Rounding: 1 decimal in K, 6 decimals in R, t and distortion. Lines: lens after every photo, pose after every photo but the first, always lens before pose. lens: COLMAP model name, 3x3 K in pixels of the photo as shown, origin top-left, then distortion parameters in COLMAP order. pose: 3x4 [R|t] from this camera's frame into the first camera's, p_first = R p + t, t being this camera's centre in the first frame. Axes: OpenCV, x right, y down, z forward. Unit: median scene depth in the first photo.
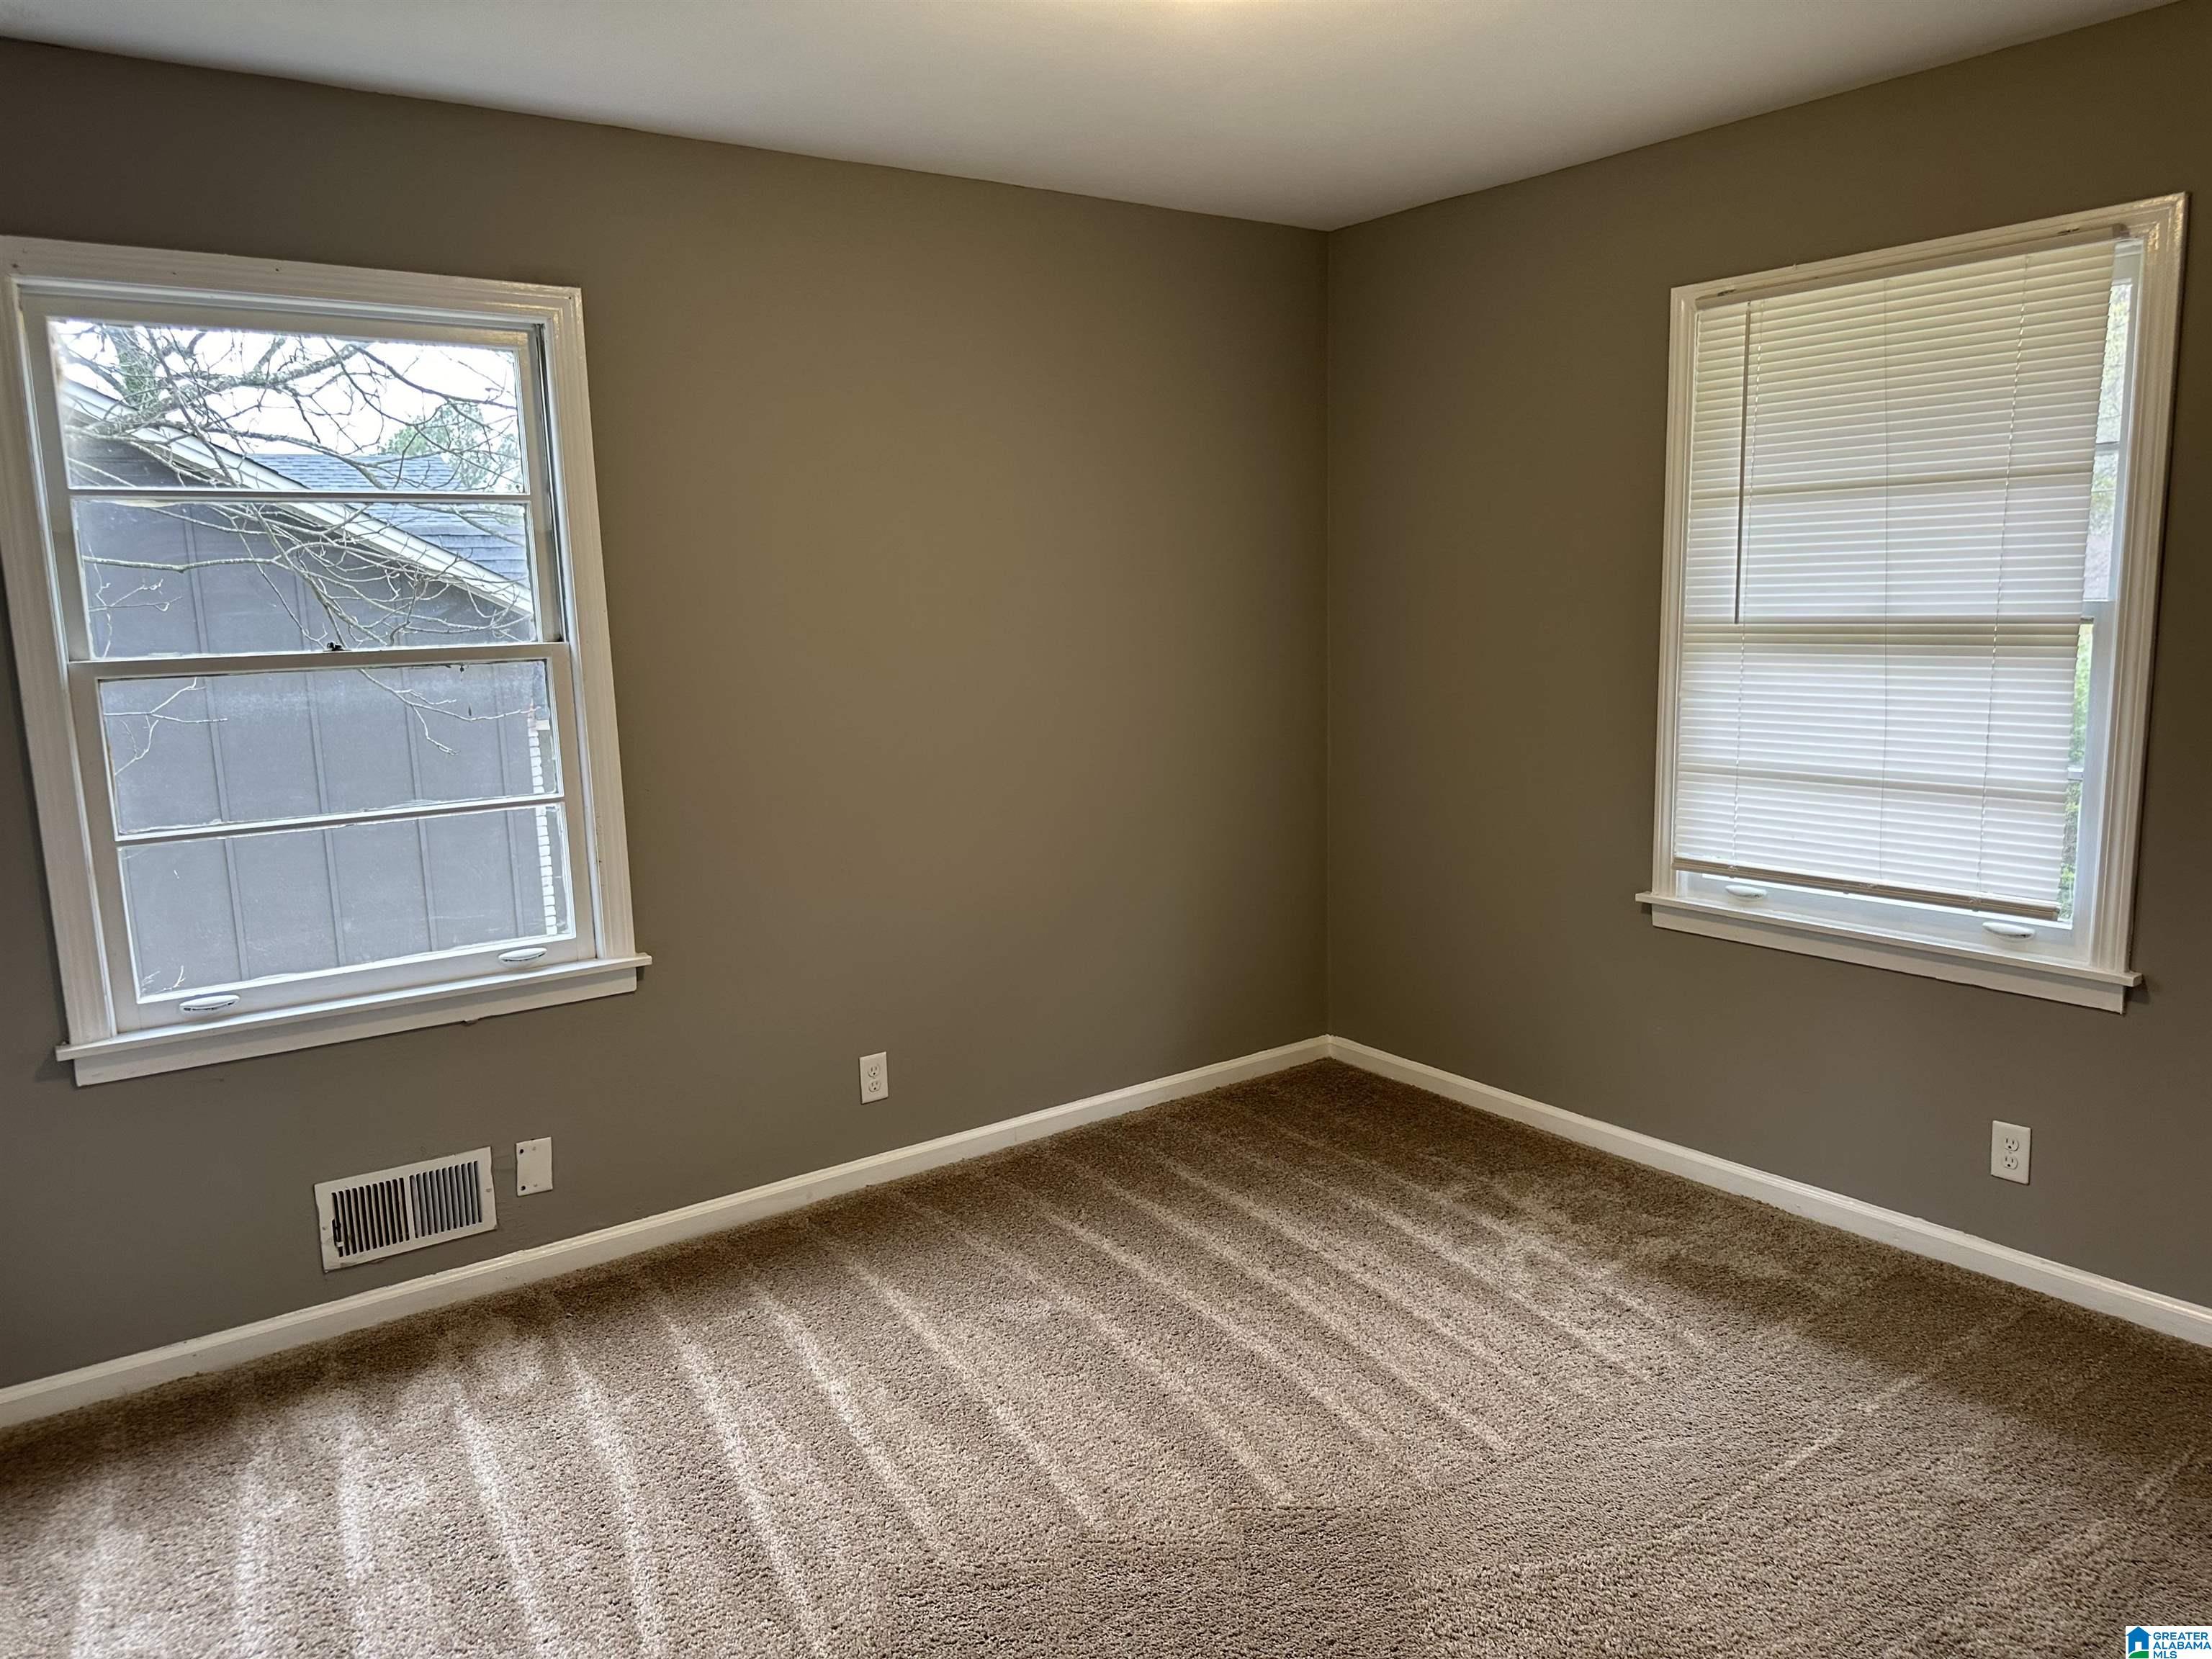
lens RADIAL K [[1585.5, 0, 1107.6], [0, 1585.5, 823.9], [0, 0, 1]] dist [0.082924, -0.046235]
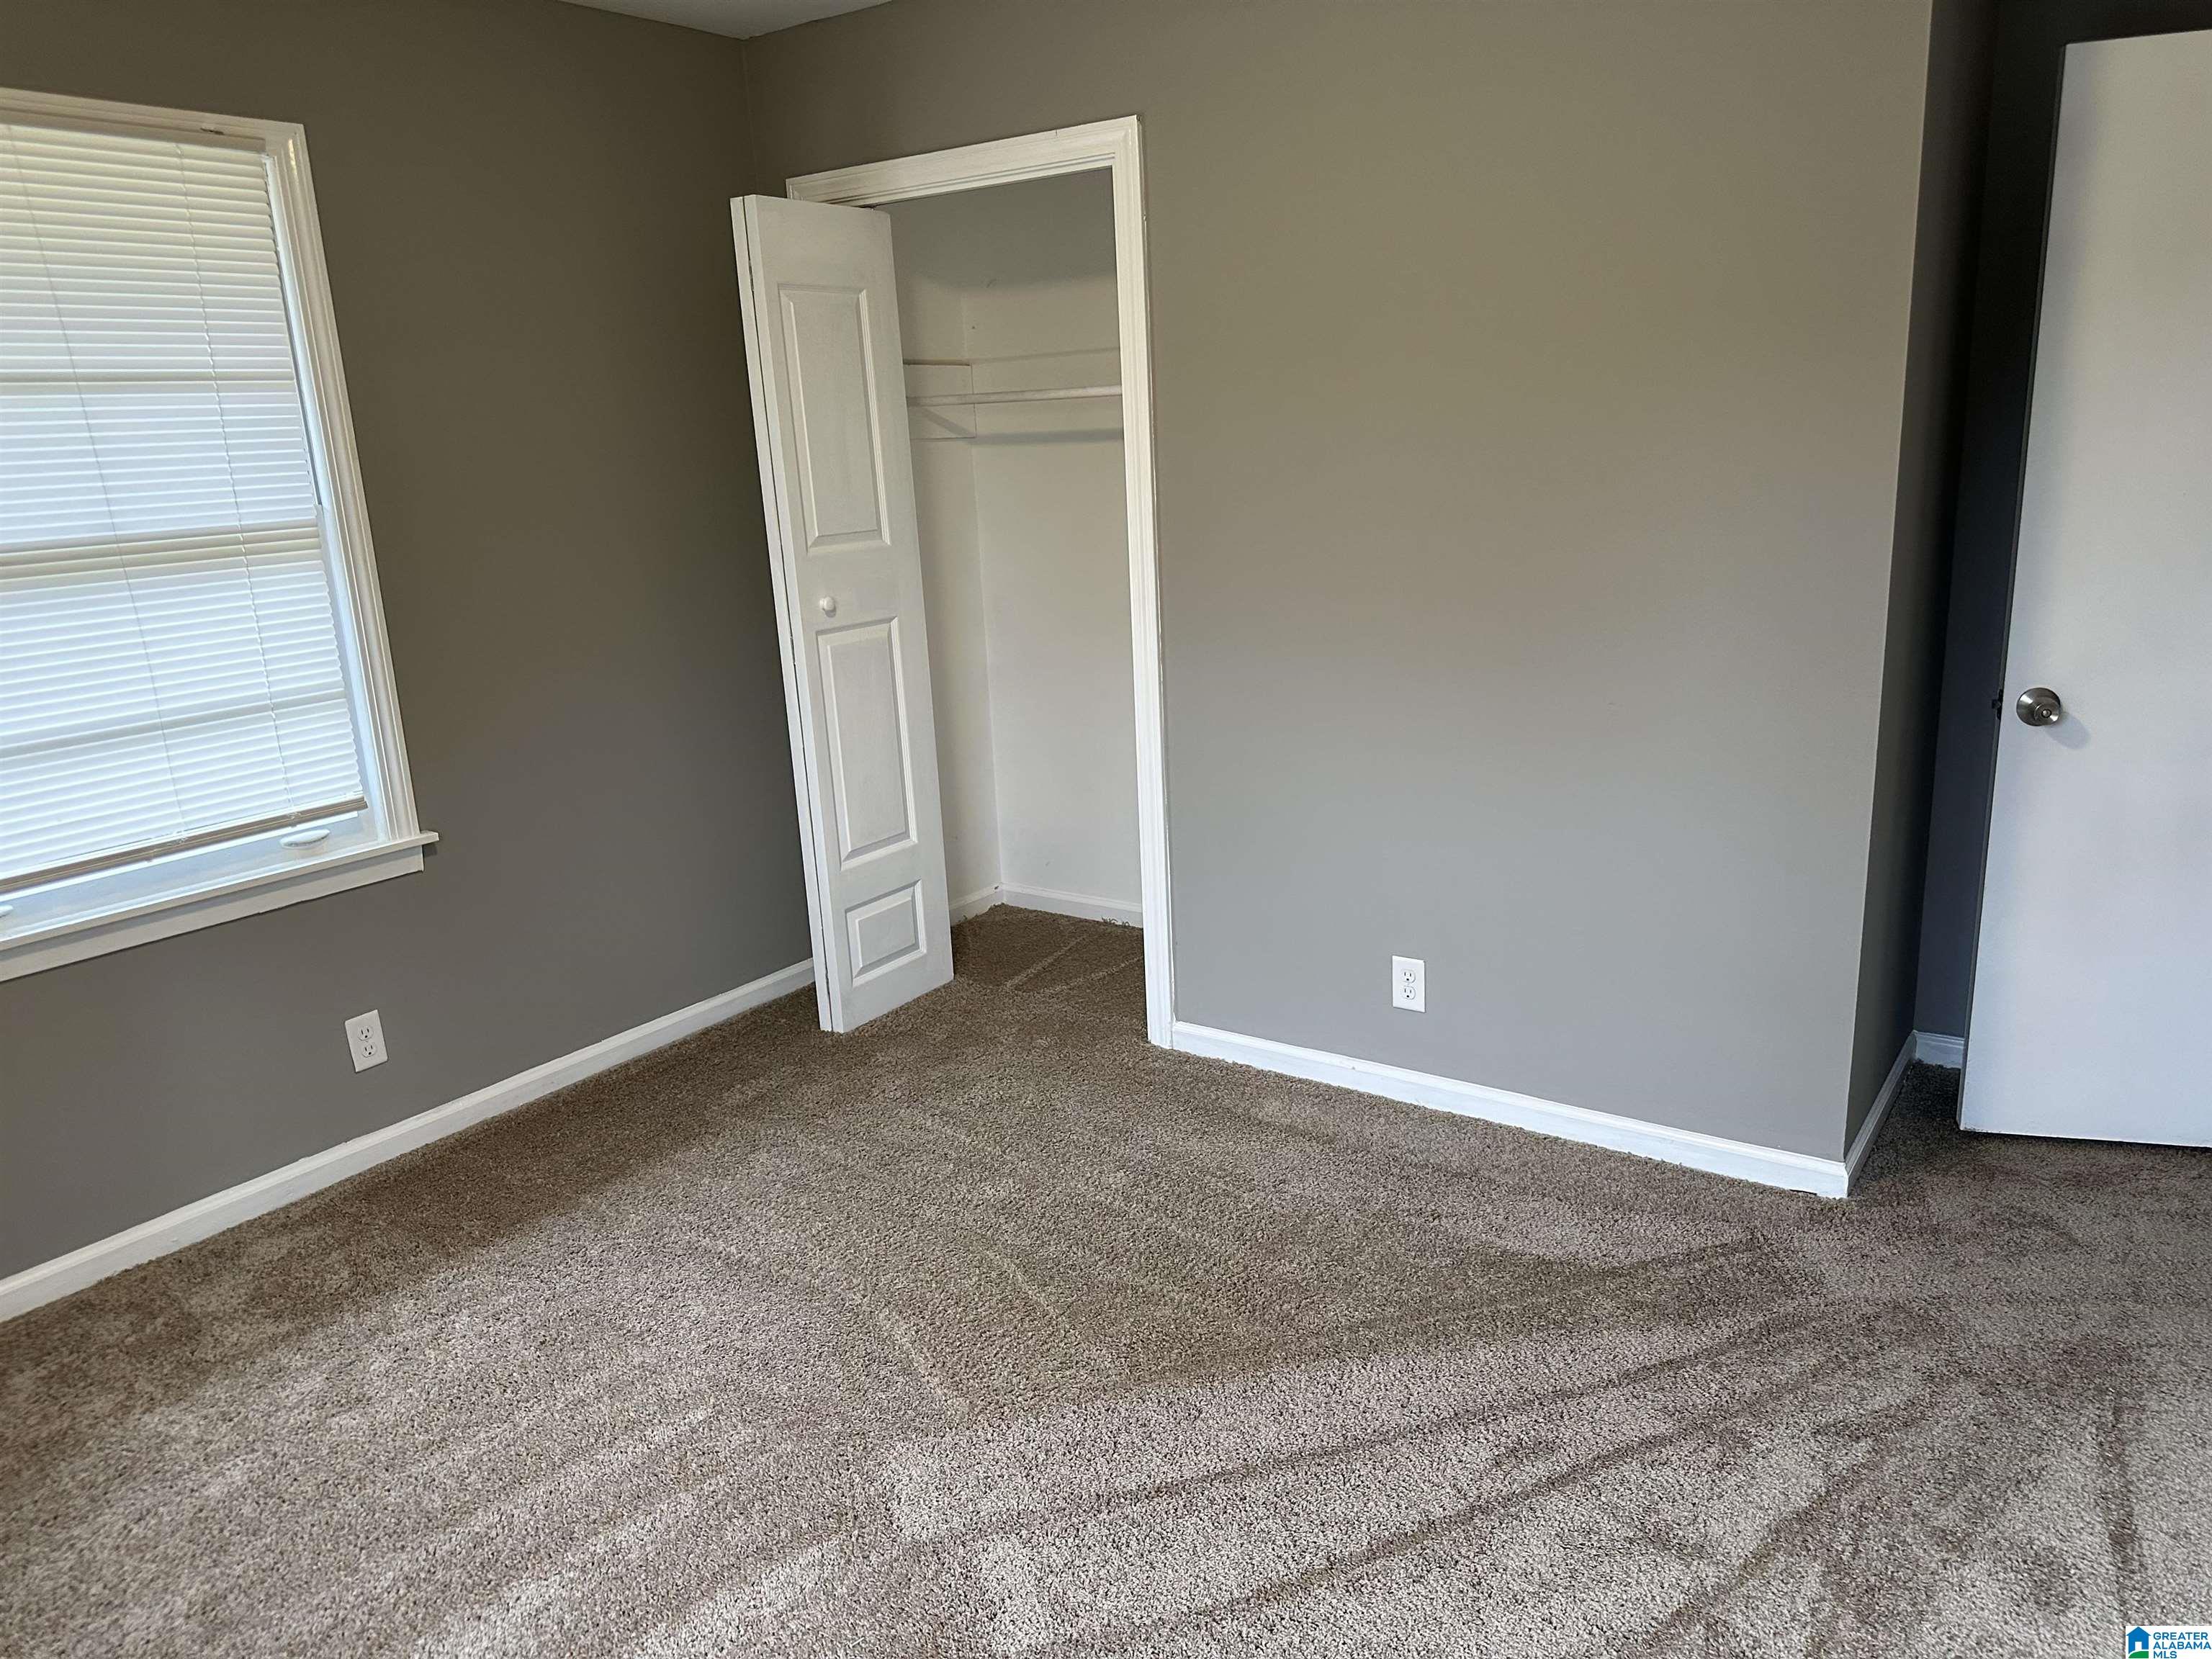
lens RADIAL K [[1585.5, 0, 1119.7], [0, 1585.5, 837.5], [0, 0, 1]] dist [0.082924, -0.046235]
pose [[-0.299635, -0.196071, 0.933689, -0.544973], [0.211245, 0.940728, 0.265341, -0.096659], [-0.930373, 0.276742, -0.240456, 0.776581]]
